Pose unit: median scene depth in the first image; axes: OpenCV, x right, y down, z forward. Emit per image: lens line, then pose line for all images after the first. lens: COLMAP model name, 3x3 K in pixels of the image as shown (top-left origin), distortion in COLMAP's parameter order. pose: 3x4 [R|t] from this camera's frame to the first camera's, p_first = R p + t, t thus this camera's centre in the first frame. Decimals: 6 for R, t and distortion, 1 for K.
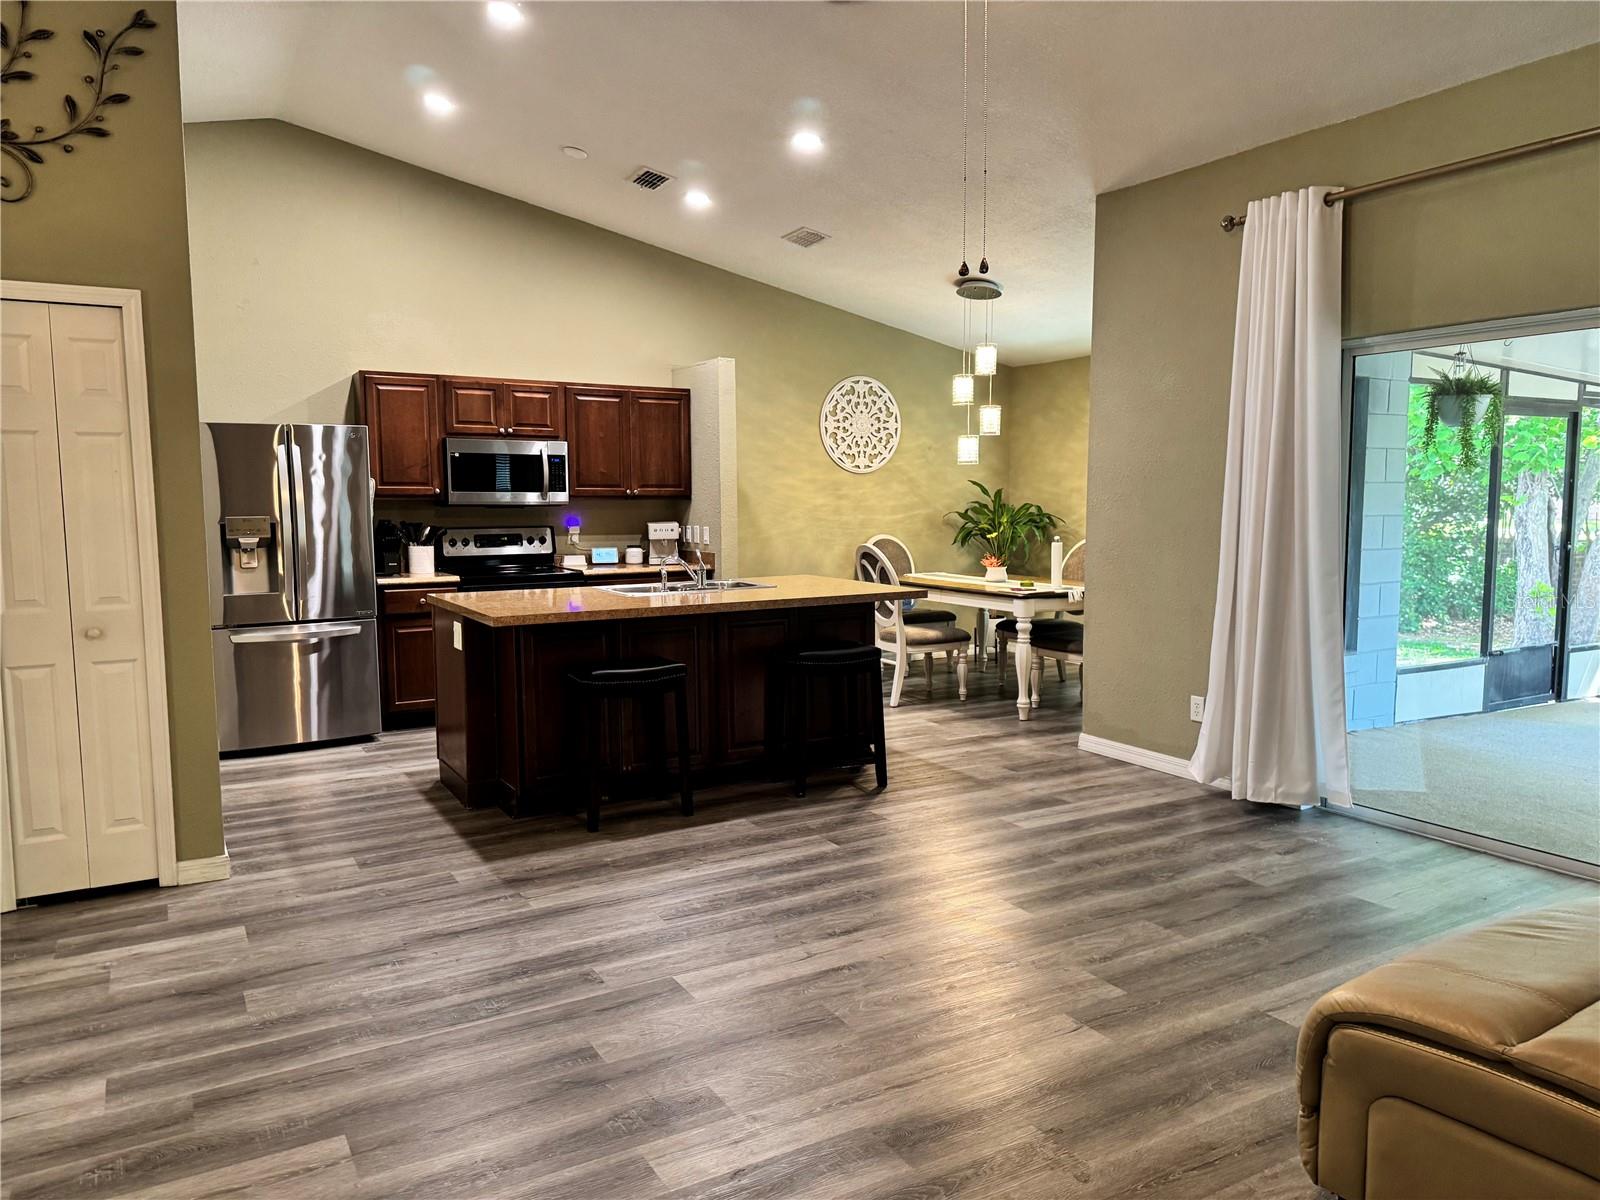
lens RADIAL K [[1115.9, 0, 801.8], [0, 1115.9, 615.6], [0, 0, 1]] dist [0.069035, -0.081355]
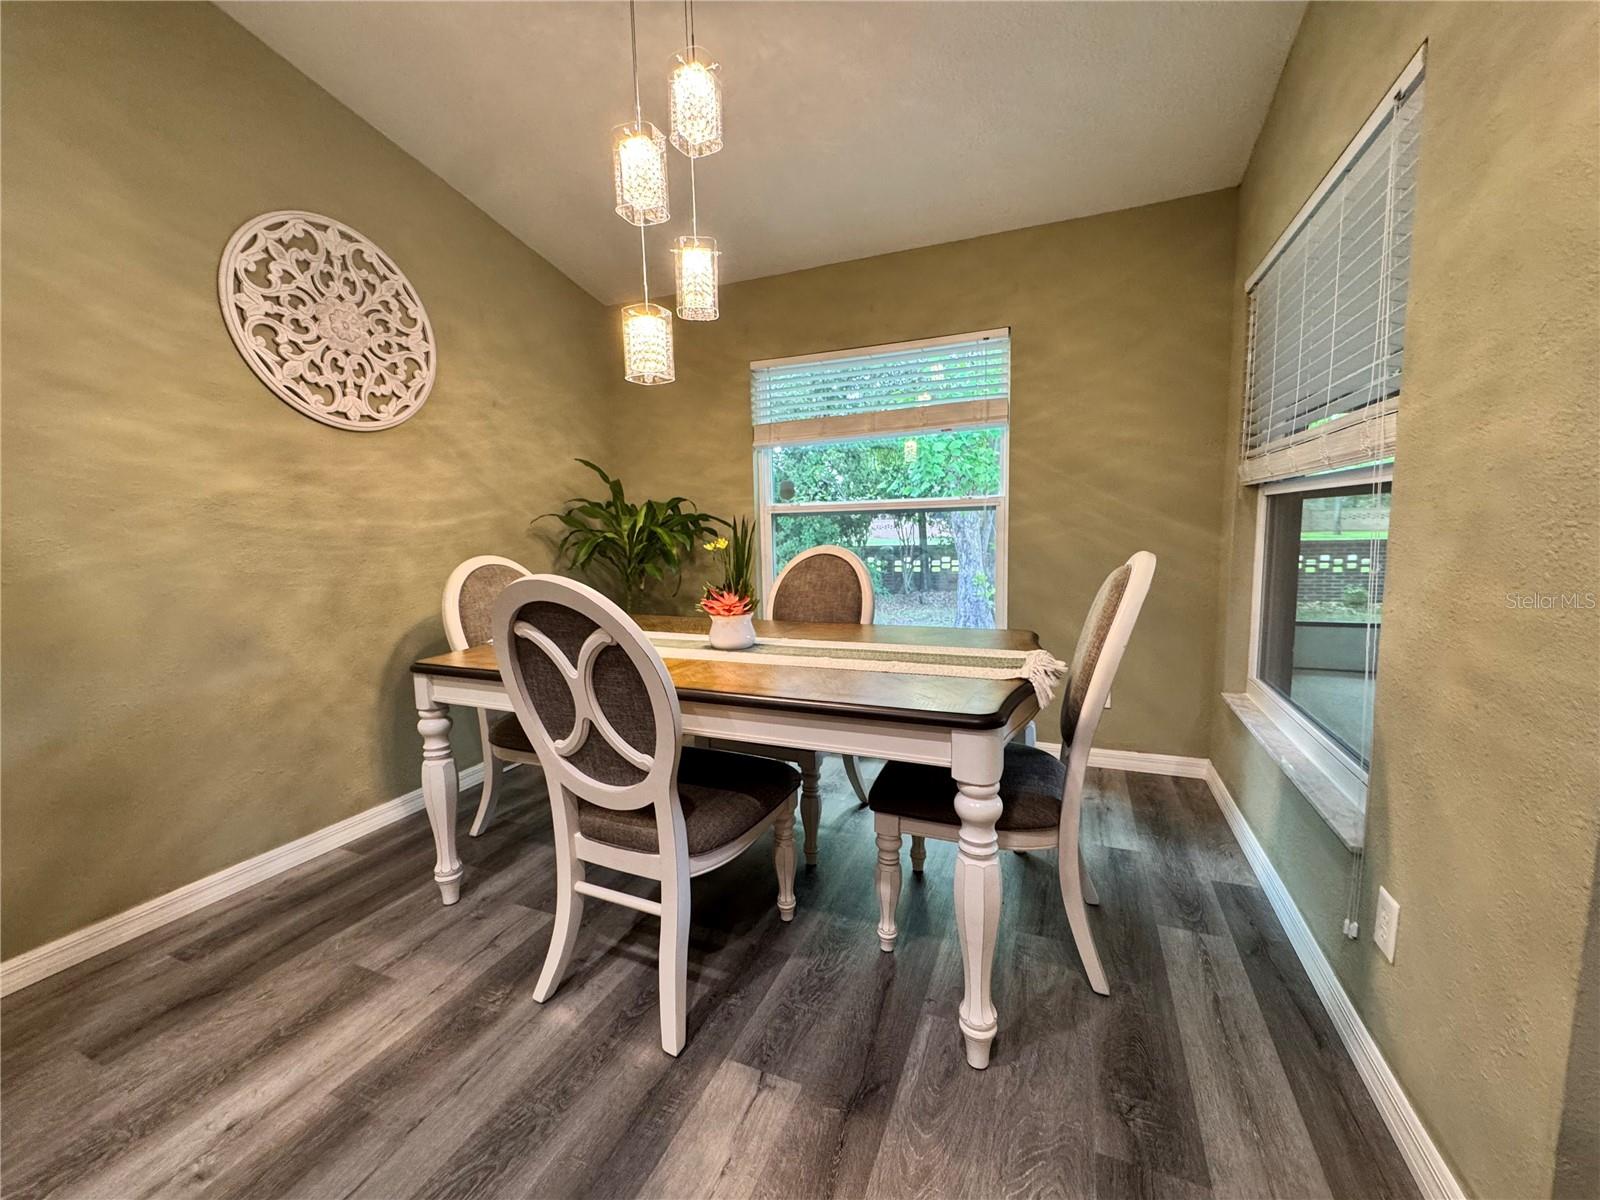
lens RADIAL K [[636.4, 0, 790.1], [0, 636.4, 595.0], [0, 0, 1]] dist [-0.000104, -0.000142]
pose [[0.802952, -0.080773, 0.590545, 0.043490], [0.086757, 0.996062, 0.018276, -0.054641], [-0.589696, 0.036559, 0.806797, 0.792707]]
